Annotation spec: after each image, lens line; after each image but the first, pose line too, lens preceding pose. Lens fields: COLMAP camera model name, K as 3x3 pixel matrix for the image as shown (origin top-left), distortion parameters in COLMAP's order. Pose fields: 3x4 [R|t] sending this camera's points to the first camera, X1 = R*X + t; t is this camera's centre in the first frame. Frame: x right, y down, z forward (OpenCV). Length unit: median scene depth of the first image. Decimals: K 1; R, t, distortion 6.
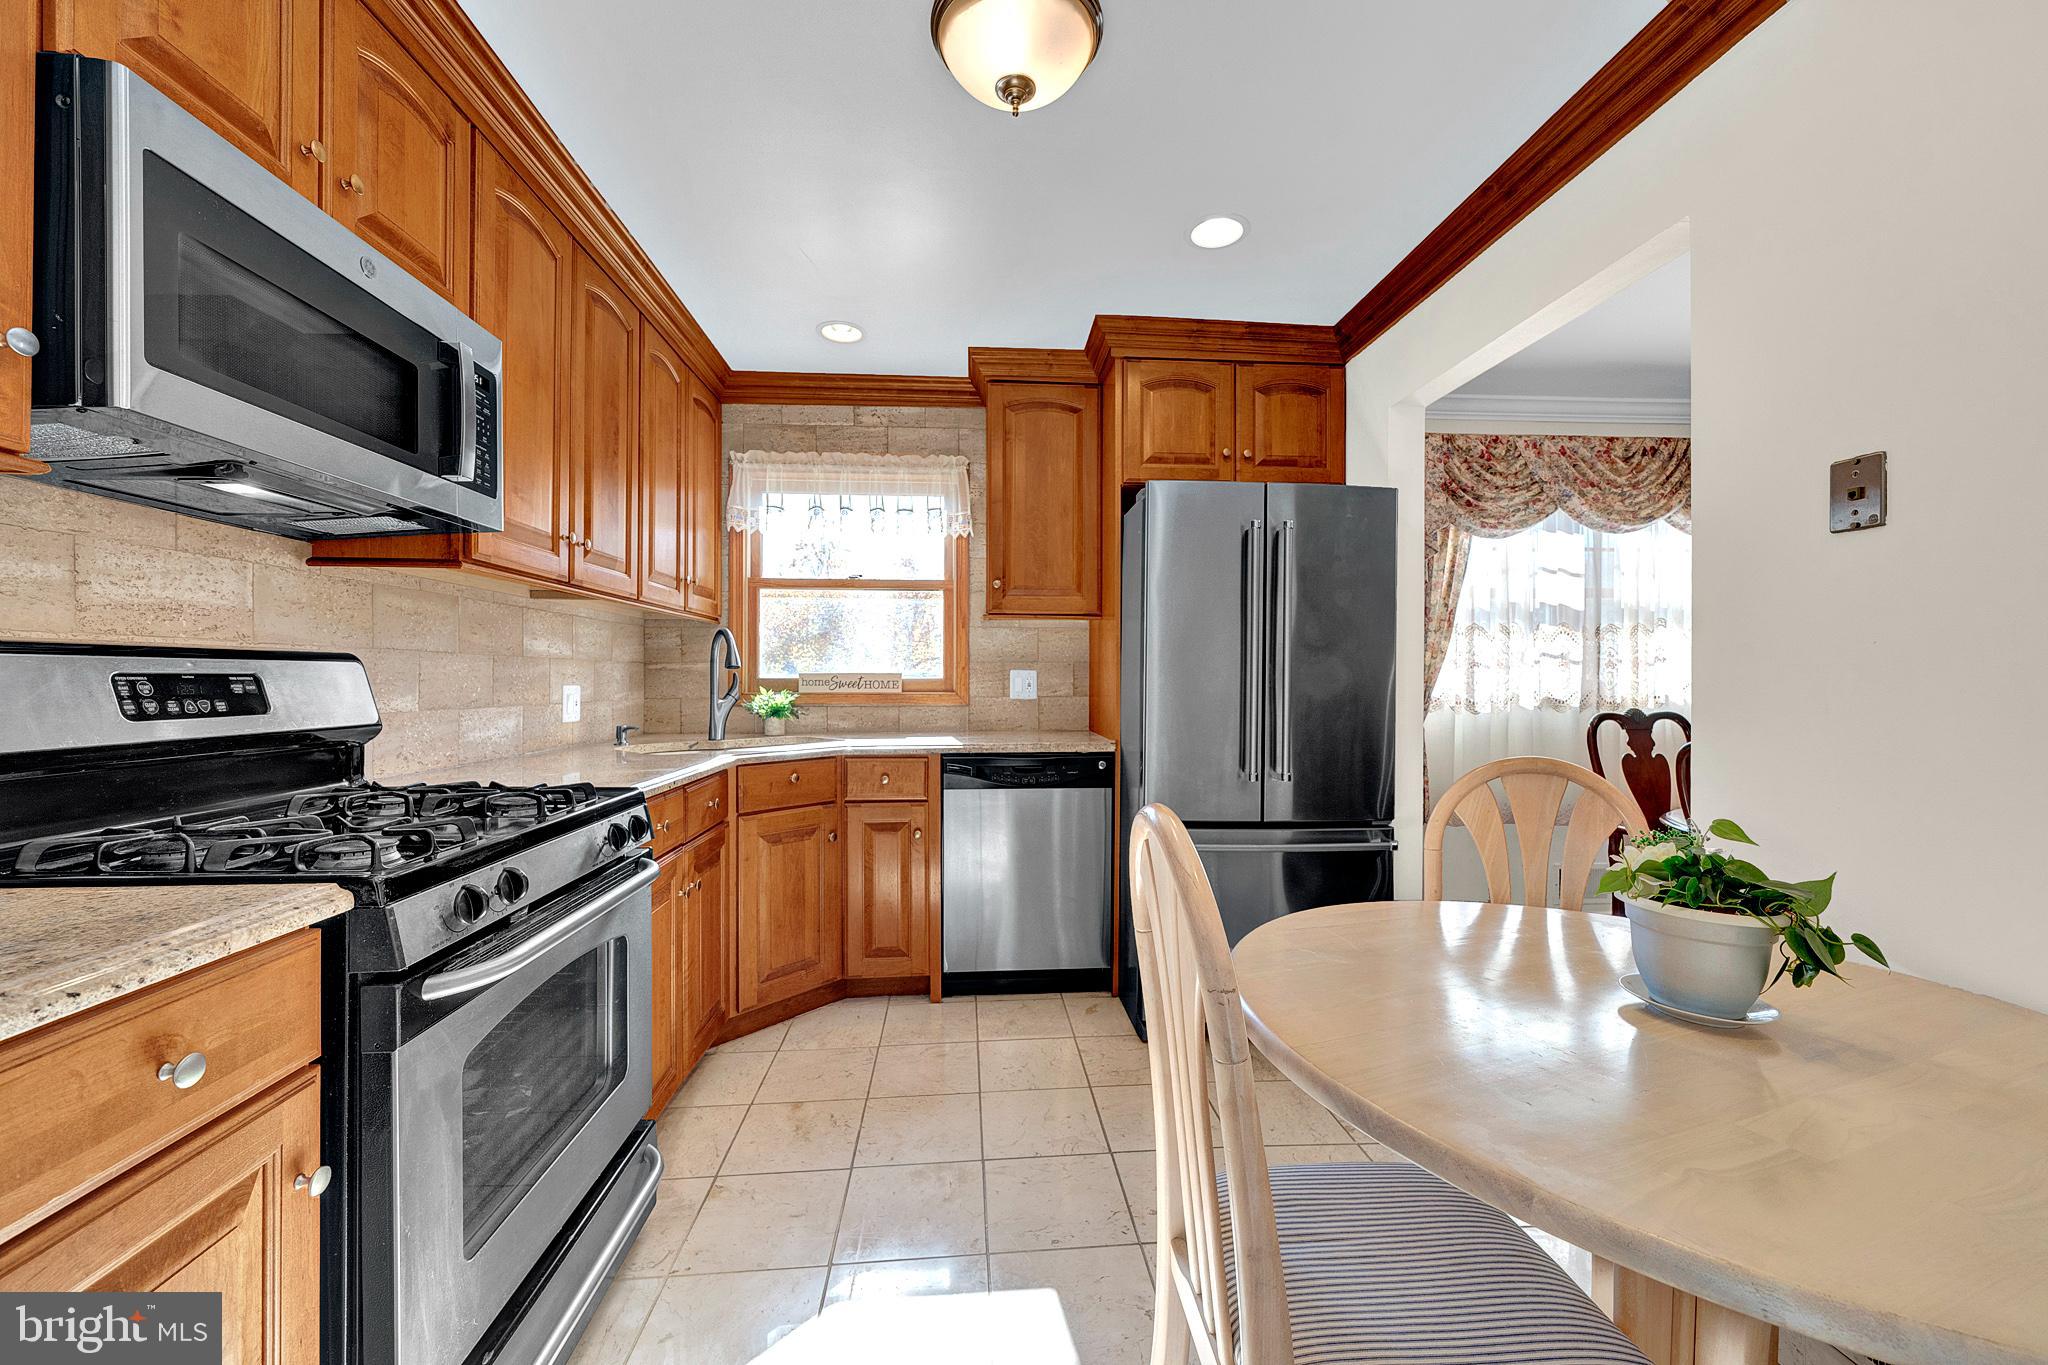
lens RADIAL K [[757.2, 0, 1031.2], [0, 757.2, 675.5], [0, 0, 1]] dist [-0.002390, -0.000326]
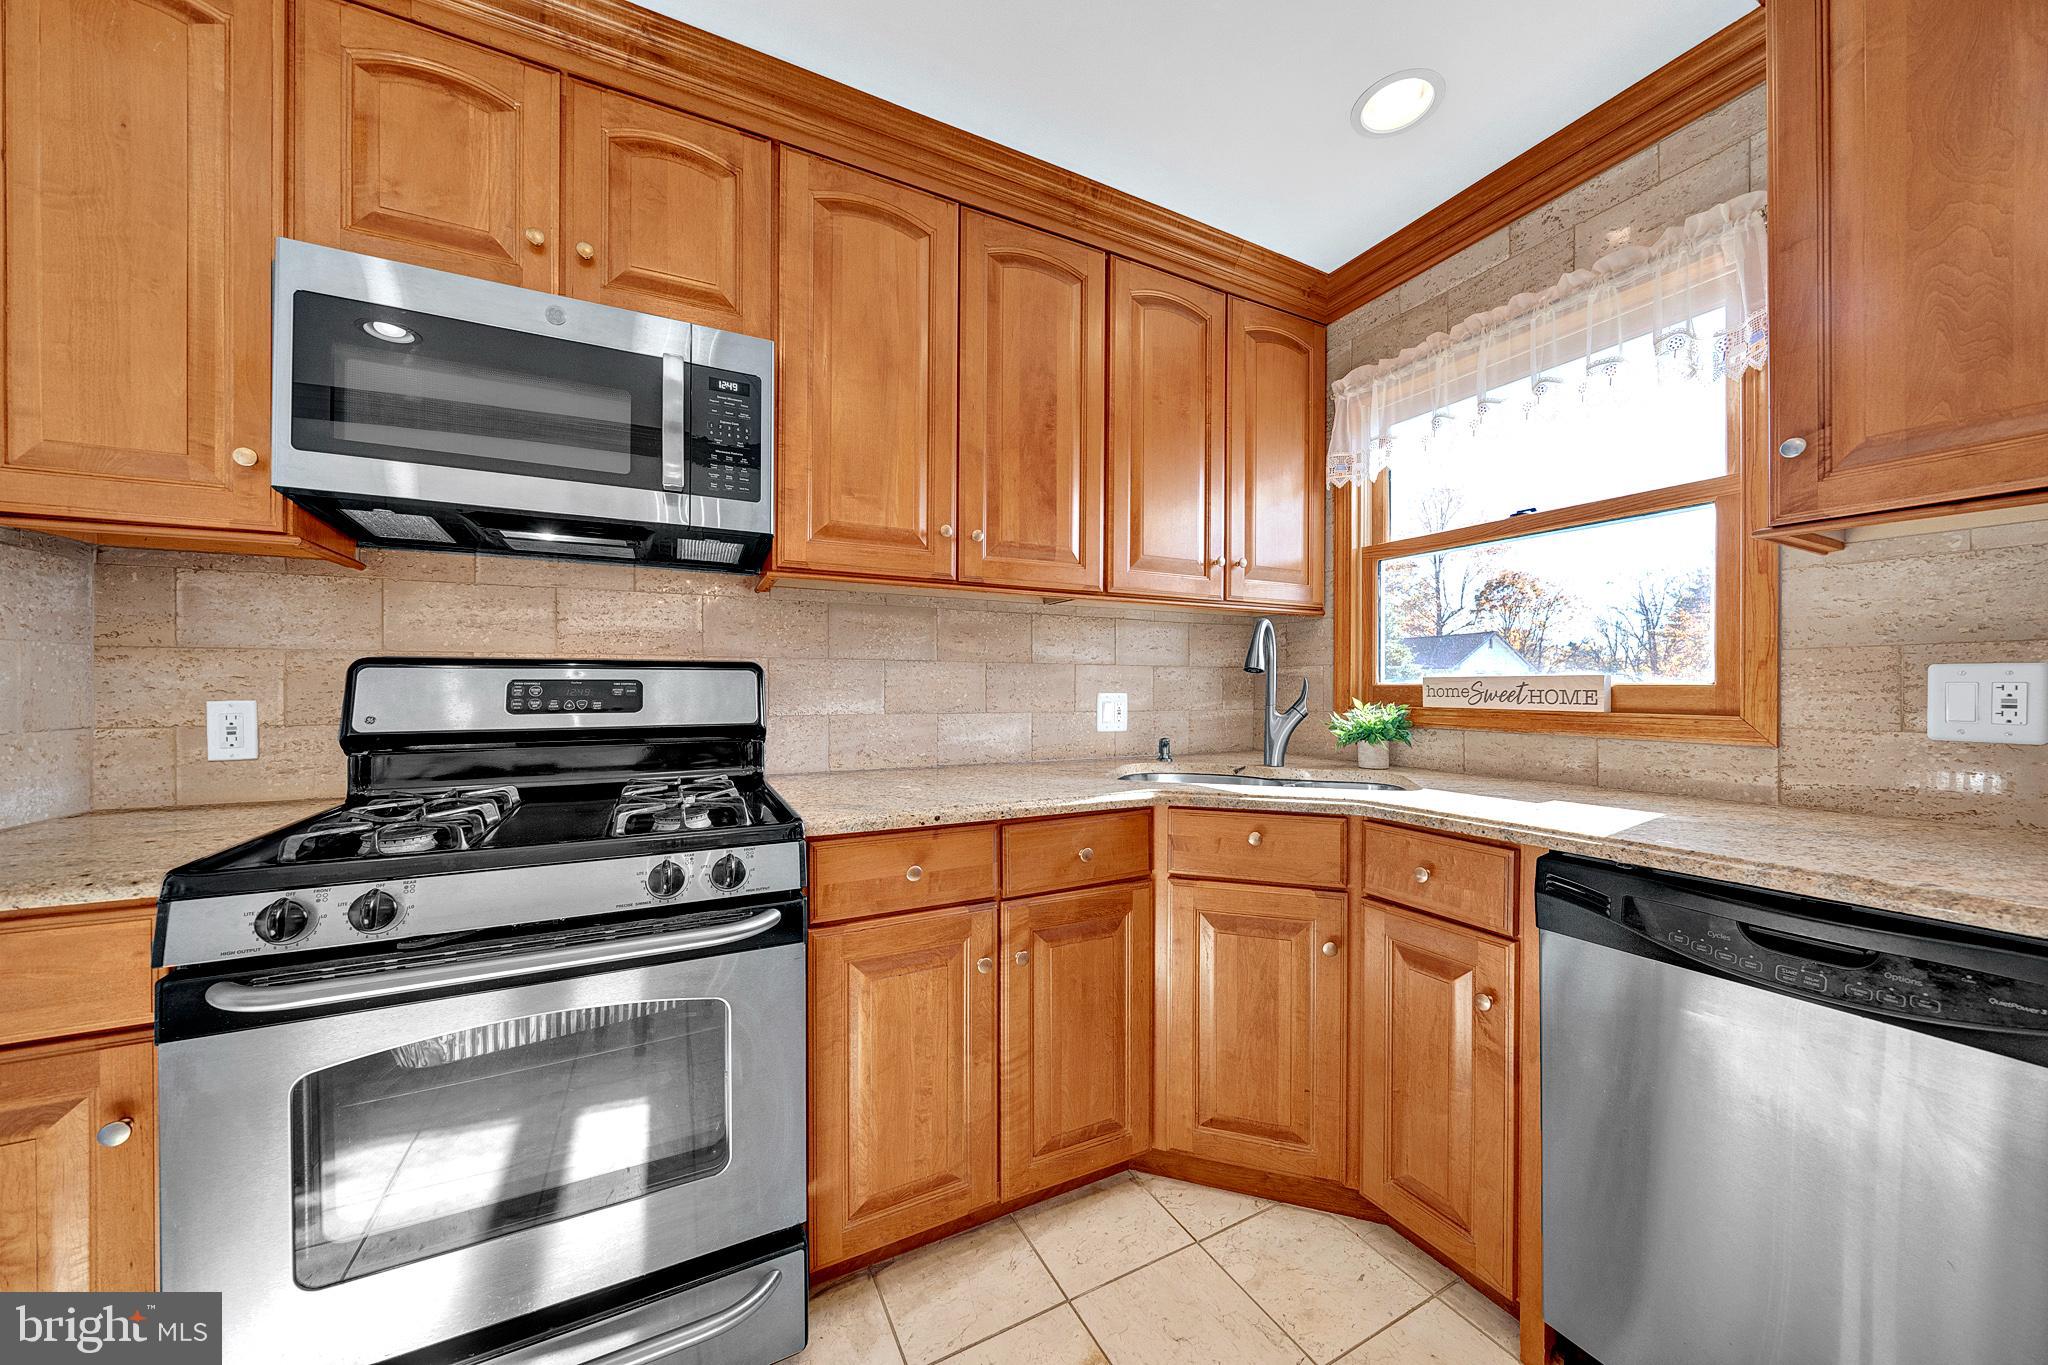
lens RADIAL K [[700.2, 0, 1031.9], [0, 700.2, 687.7], [0, 0, 1]] dist [-0.005567, -0.000045]
pose [[0.387333, 0.002955, -0.921935, 0.164994], [0.001773, 0.999991, 0.003950, 0.003408], [0.921938, -0.003165, 0.387324, 0.590165]]
